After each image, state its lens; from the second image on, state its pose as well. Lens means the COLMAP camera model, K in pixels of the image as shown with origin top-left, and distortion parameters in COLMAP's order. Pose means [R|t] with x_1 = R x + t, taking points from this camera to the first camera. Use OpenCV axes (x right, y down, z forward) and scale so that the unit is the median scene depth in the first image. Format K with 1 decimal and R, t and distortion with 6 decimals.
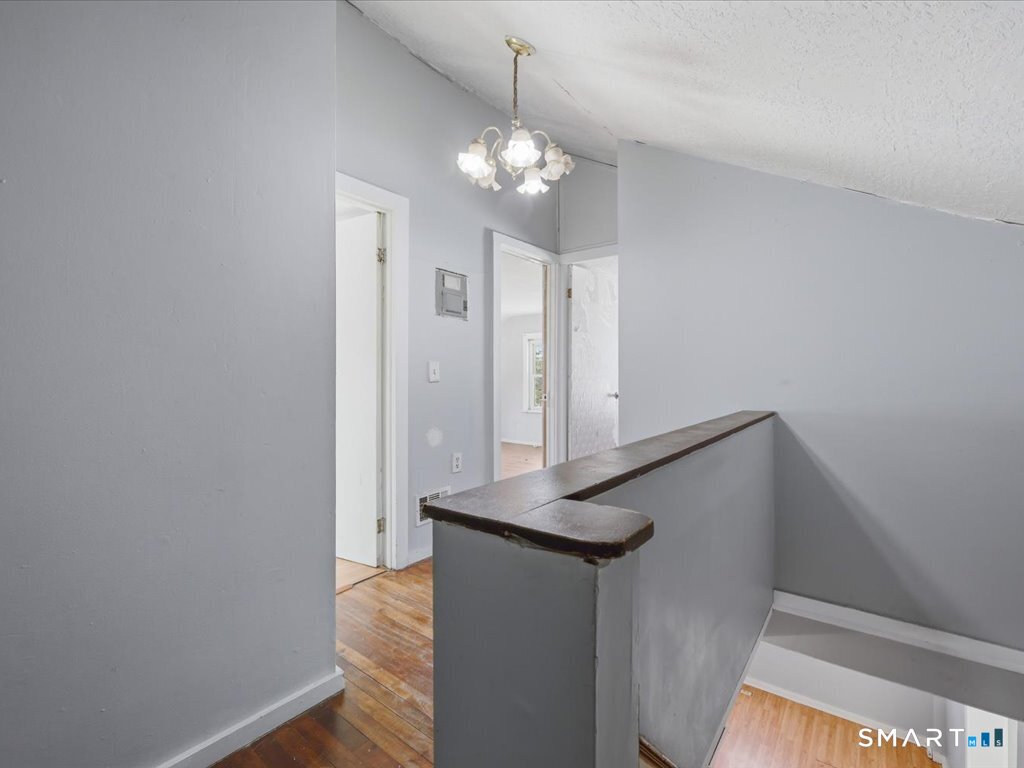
lens RADIAL K [[463.7, 0, 507.6], [0, 463.7, 382.5], [0, 0, 1]] dist [0.000495, 0.000126]
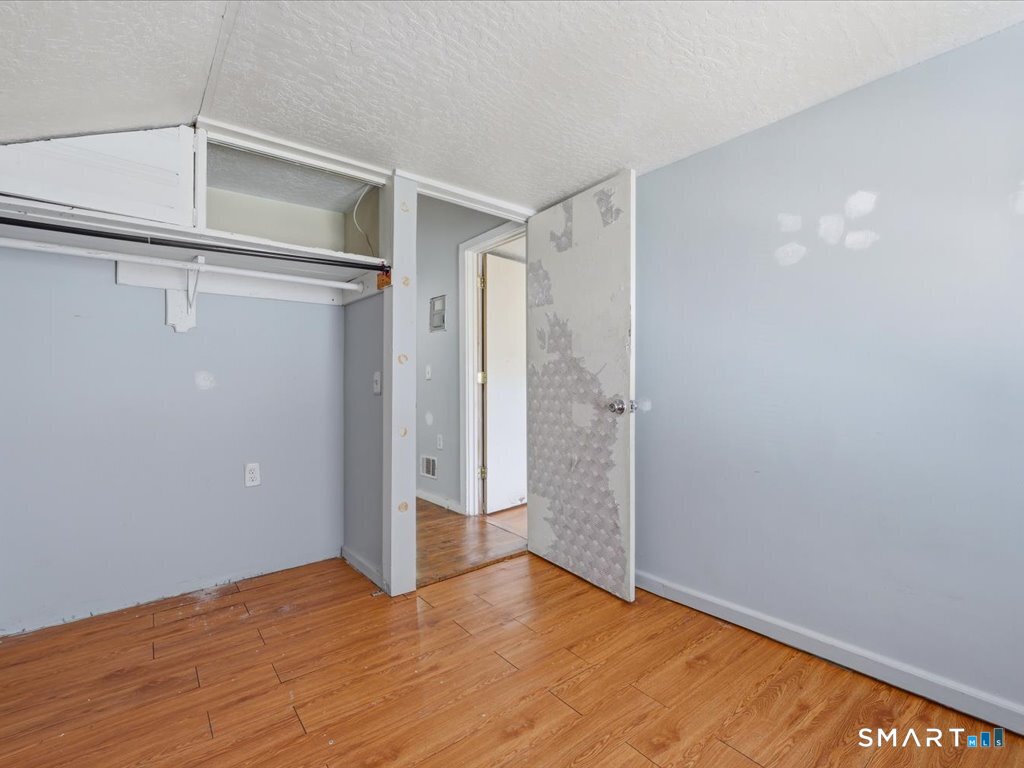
lens RADIAL K [[463.7, 0, 507.6], [0, 463.7, 382.5], [0, 0, 1]] dist [0.000495, 0.000126]
pose [[-0.230025, 0.002420, -0.973182, 1.100219], [-0.001339, 0.999995, 0.002804, 0.002437], [0.973184, 0.001948, -0.230021, 1.467626]]
